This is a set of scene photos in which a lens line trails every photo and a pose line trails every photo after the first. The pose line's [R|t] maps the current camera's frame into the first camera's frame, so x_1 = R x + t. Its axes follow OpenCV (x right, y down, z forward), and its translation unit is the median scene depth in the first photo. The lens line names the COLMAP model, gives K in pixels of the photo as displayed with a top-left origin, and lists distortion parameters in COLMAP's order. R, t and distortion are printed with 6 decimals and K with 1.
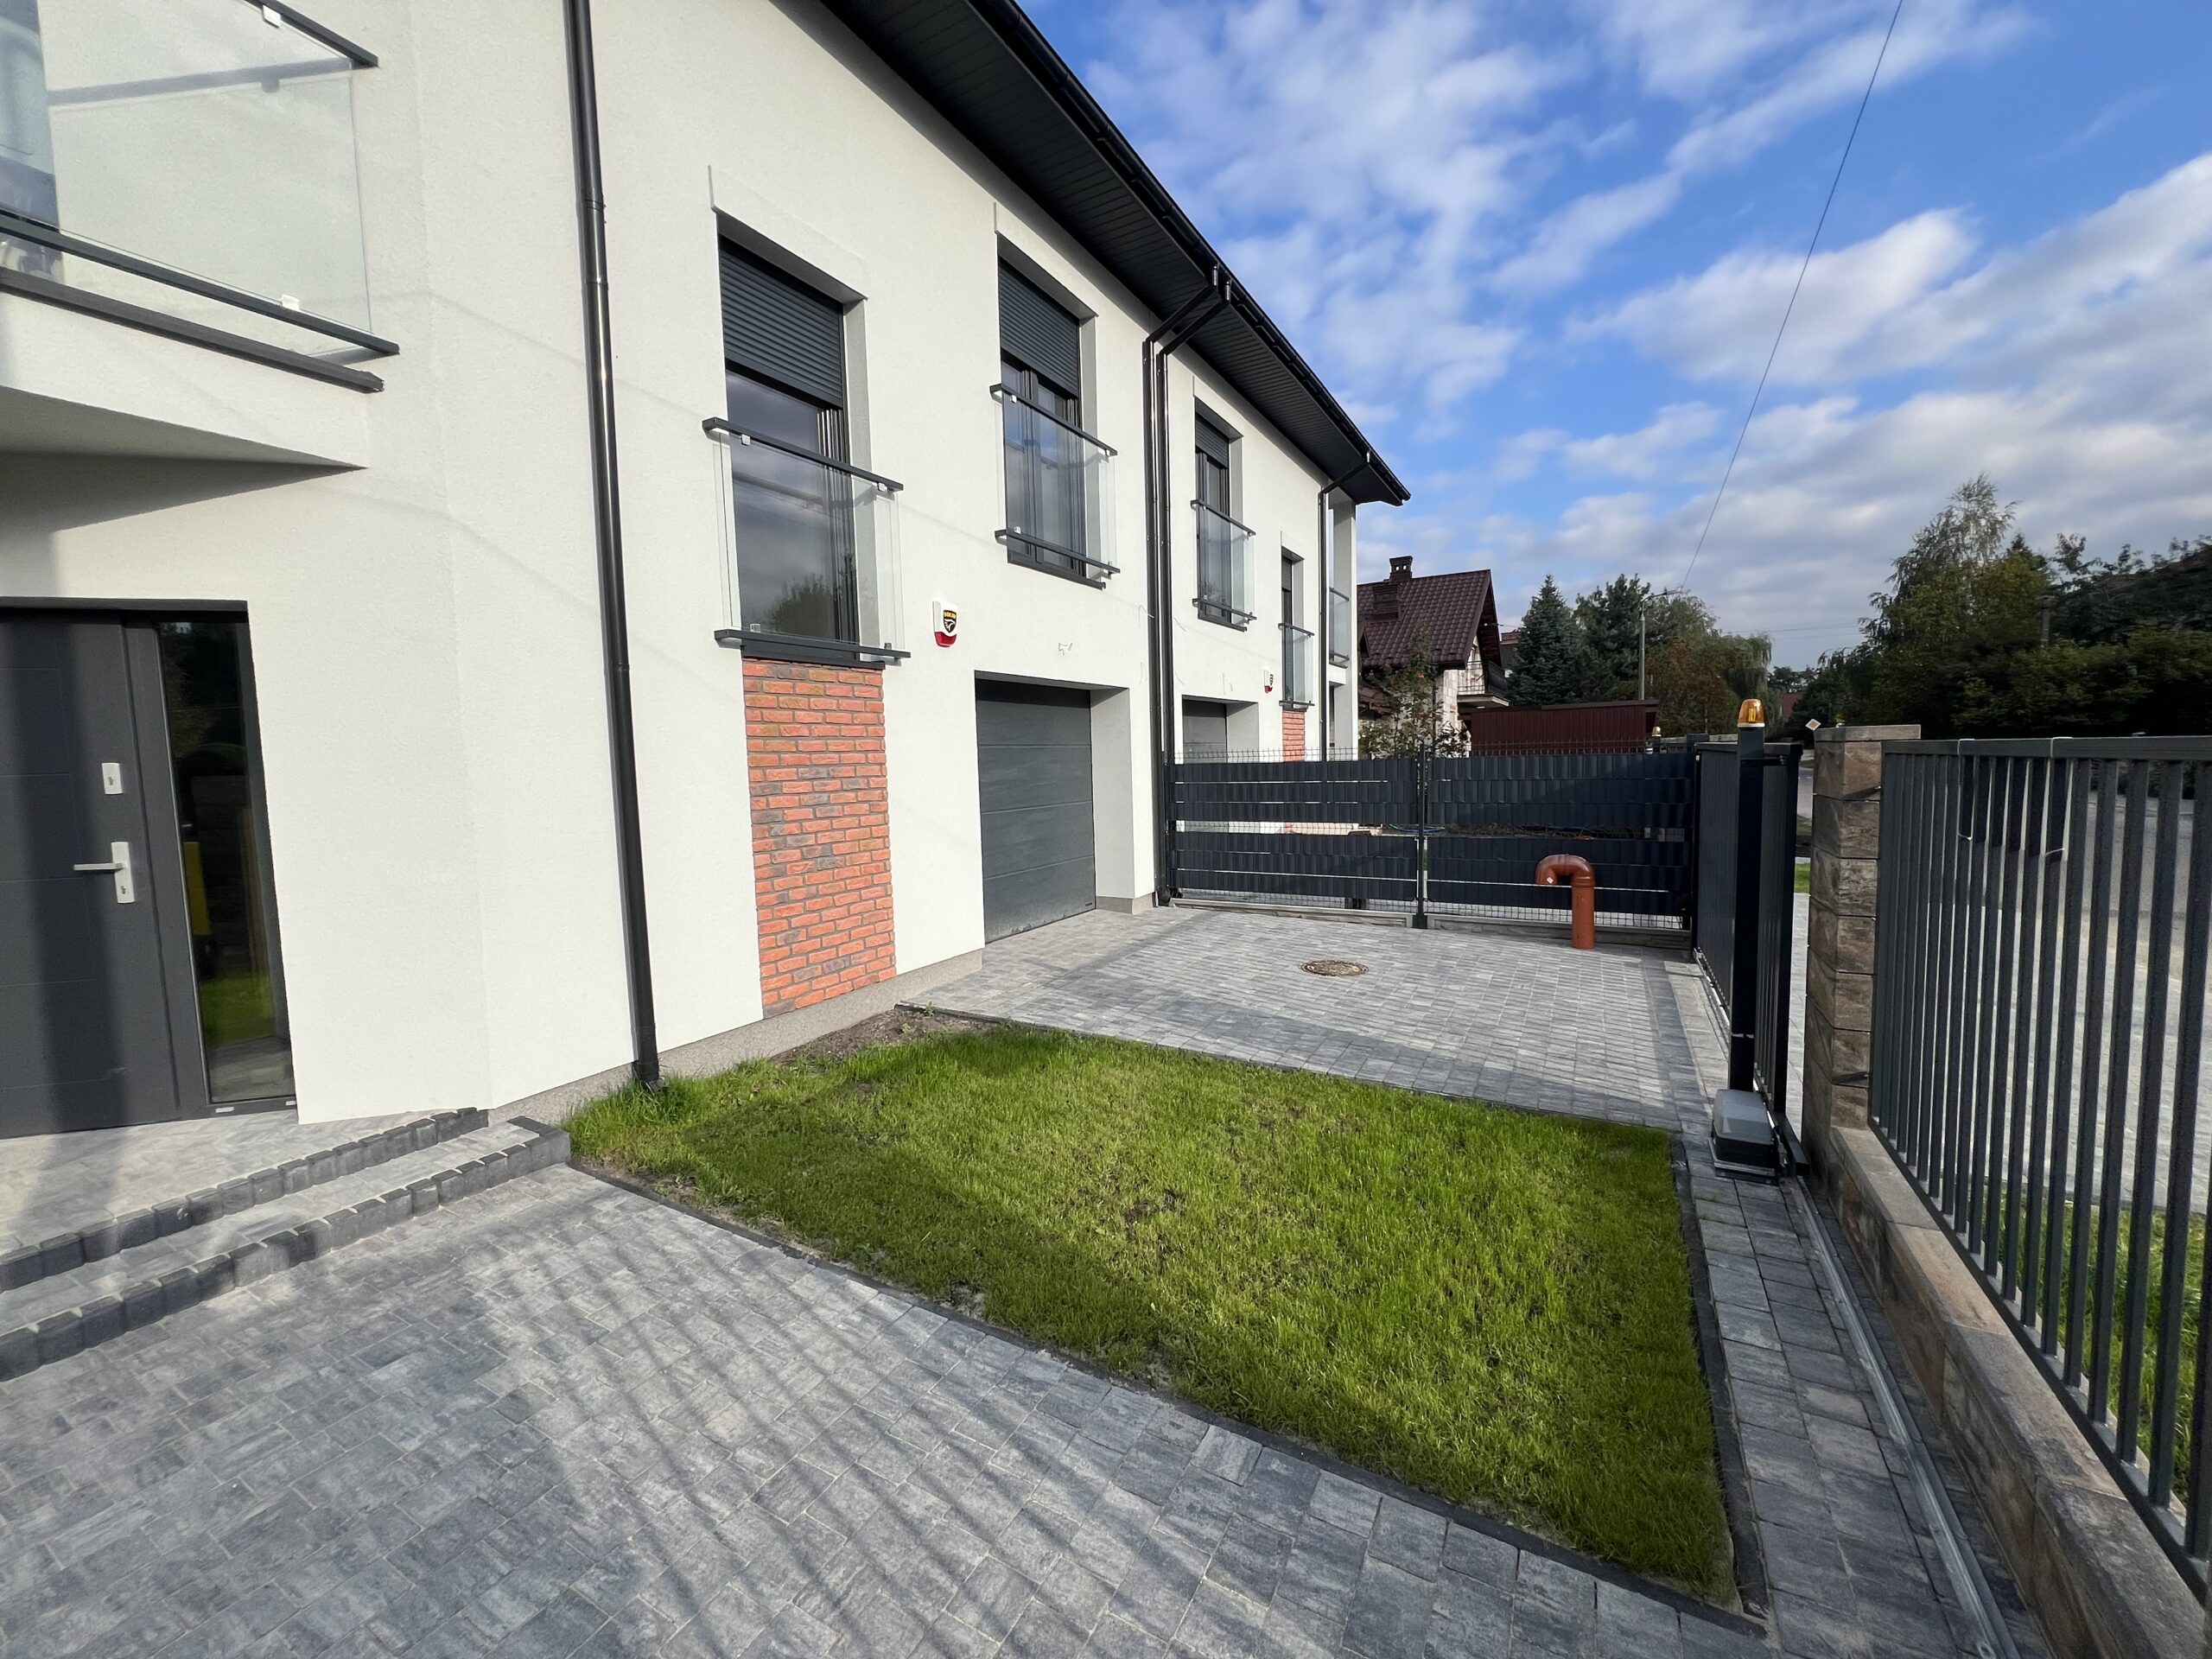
lens RADIAL K [[882.3, 0, 1106.0], [0, 882.3, 829.5], [0, 0, 1]] dist [0.001148, -0.000340]
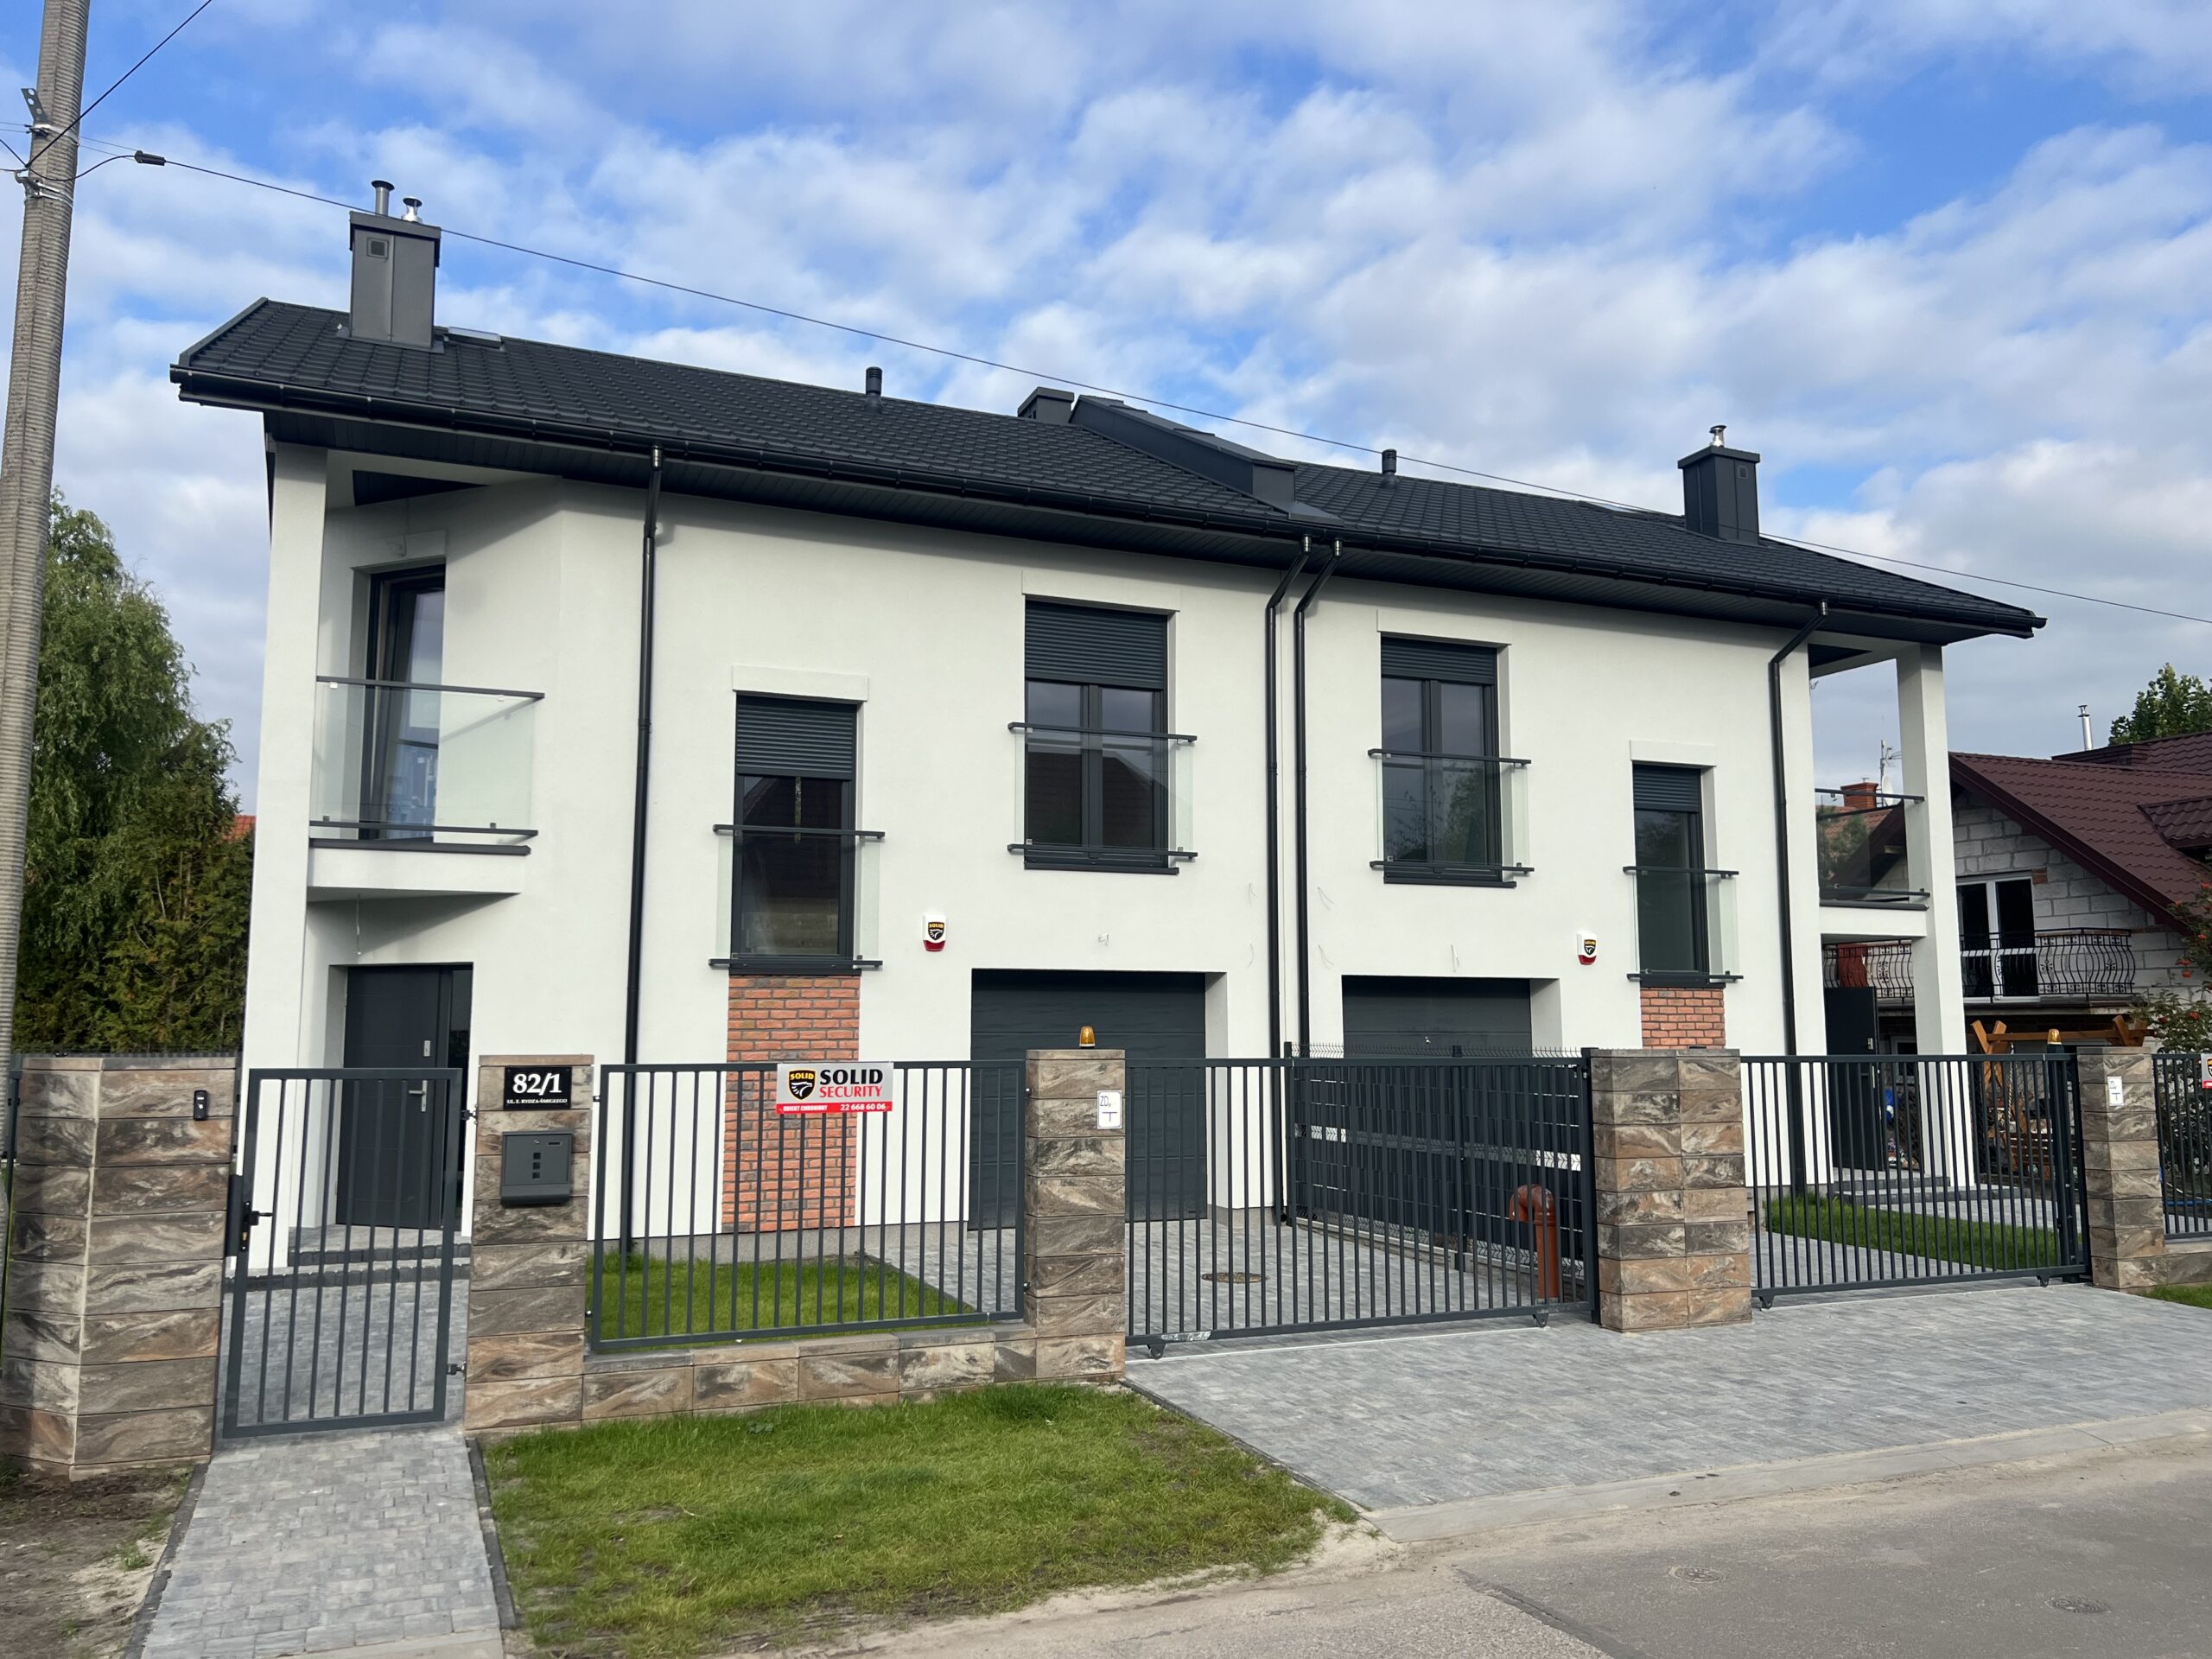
lens RADIAL K [[1674.3, 0, 1106.0], [0, 1674.3, 829.5], [0, 0, 1]] dist [0.004734, -0.007925]
pose [[0.796995, -0.048331, -0.602049, 2.438356], [-0.071842, 0.982131, -0.173947, 0.008796], [0.599698, 0.181888, 0.779281, -1.144148]]
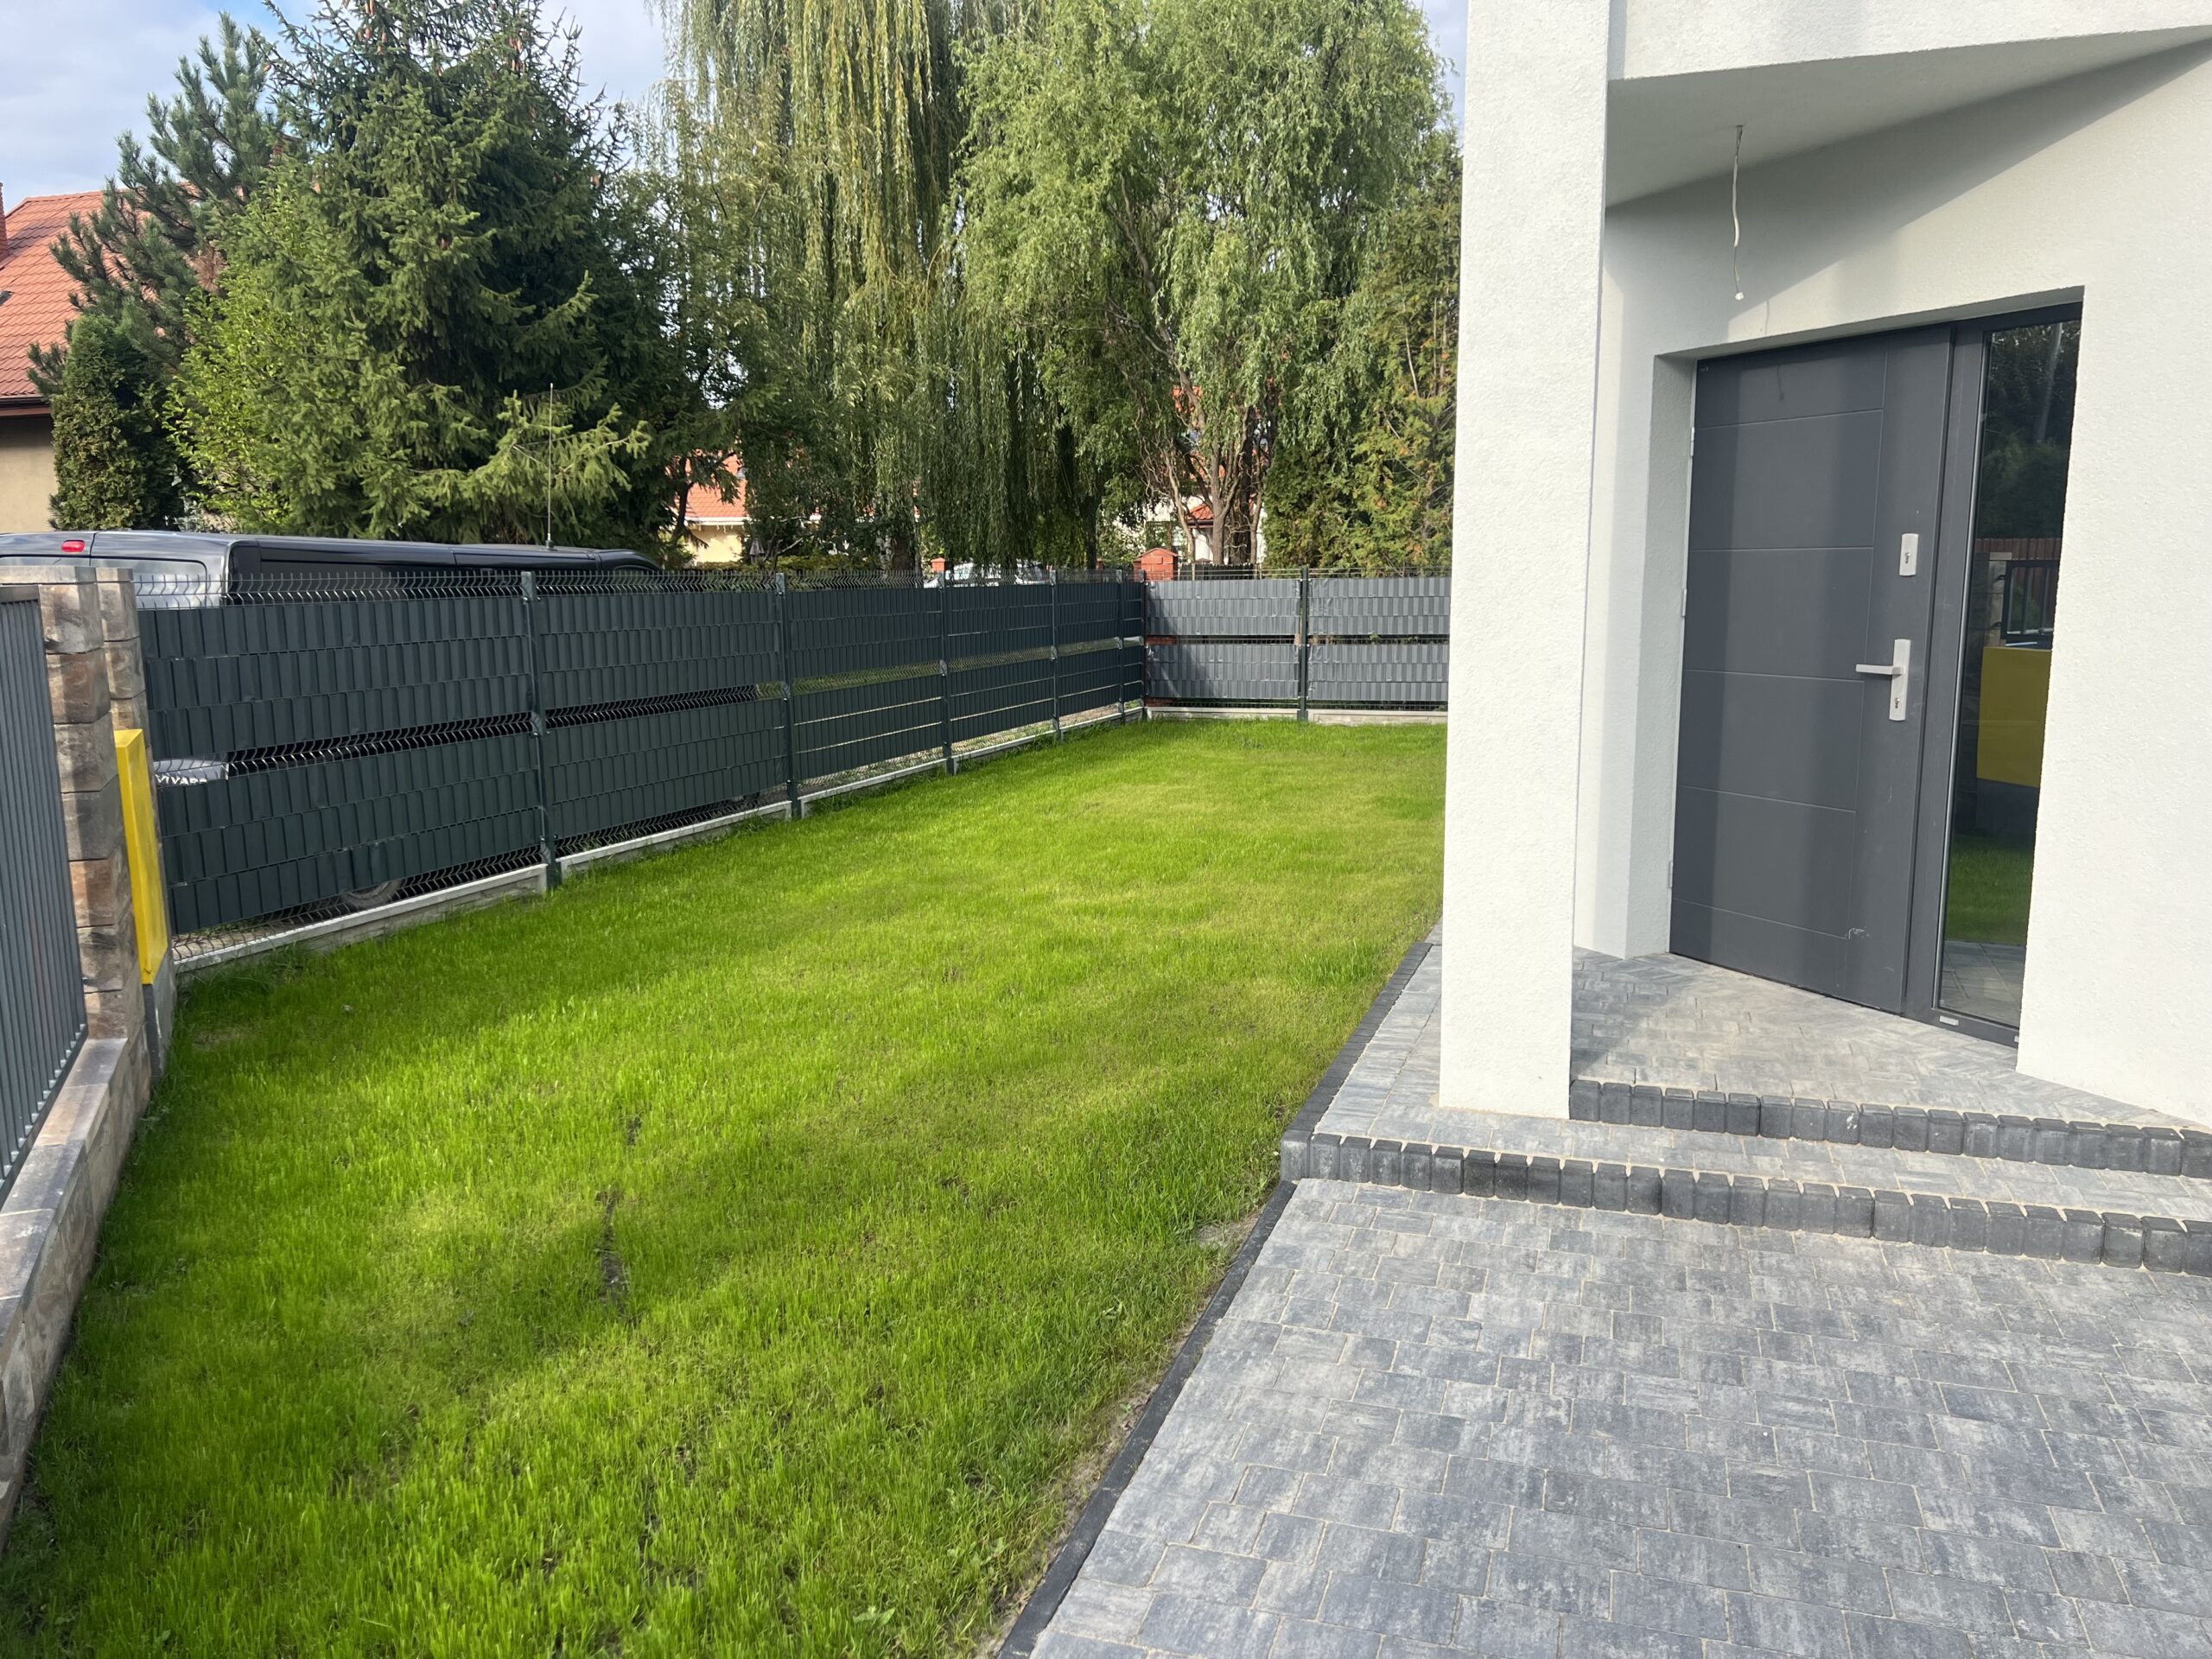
lens RADIAL K [[1669.7, 0, 1106.0], [0, 1669.7, 829.5], [0, 0, 1]] dist [0.093197, -0.082178]
pose [[0.198206, 0.175331, -0.964351, 0.189117], [-0.080993, 0.983436, 0.162154, -0.006677], [0.976808, 0.045966, 0.209123, 0.031371]]
